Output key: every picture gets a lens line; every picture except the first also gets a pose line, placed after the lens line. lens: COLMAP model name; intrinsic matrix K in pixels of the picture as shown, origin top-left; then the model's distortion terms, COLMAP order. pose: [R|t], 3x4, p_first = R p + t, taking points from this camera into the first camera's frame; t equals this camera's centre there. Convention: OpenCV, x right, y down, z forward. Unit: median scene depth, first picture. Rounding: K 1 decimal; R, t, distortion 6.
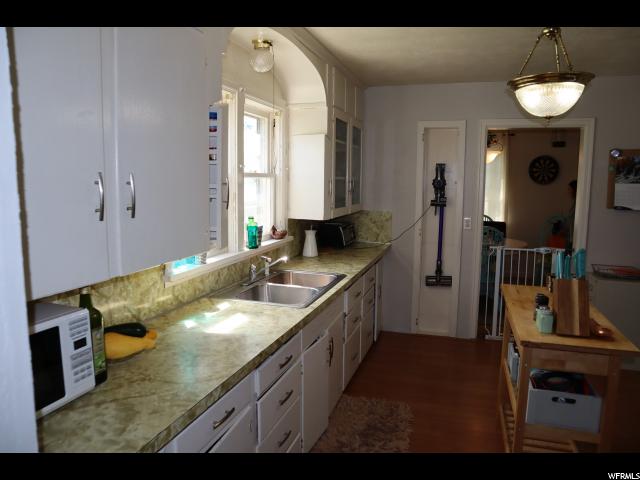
lens RADIAL K [[442.5, 0, 320.1], [0, 442.5, 236.9], [0, 0, 1]] dist [-0.120911, 0.076585]
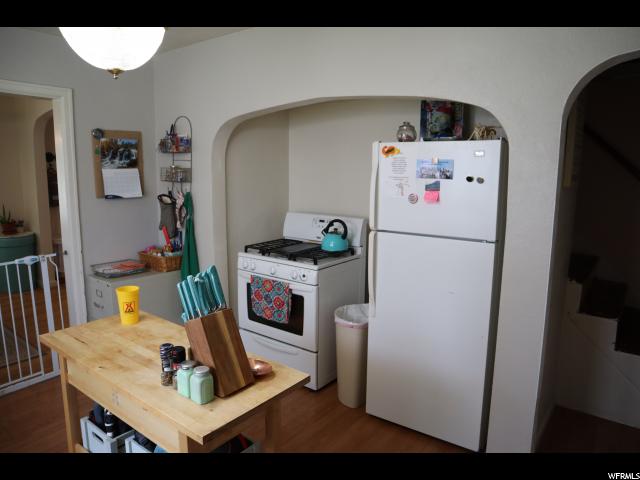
lens RADIAL K [[442.5, 0, 320.1], [0, 442.5, 236.9], [0, 0, 1]] dist [-0.120911, 0.076585]
pose [[0.325712, -0.149455, 0.933582, -0.001774], [0.111653, 0.986598, 0.118988, -0.039436], [-0.938853, 0.065481, 0.338034, 0.263749]]
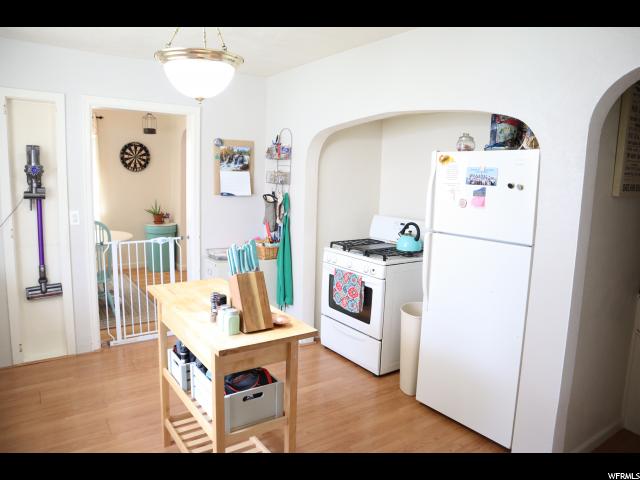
lens RADIAL K [[442.5, 0, 320.1], [0, 442.5, 236.9], [0, 0, 1]] dist [-0.120911, 0.076585]
pose [[0.599776, -0.097535, 0.794201, -0.039825], [0.073875, 0.995054, 0.066412, -0.014830], [-0.796750, 0.018840, 0.604015, 0.124815]]
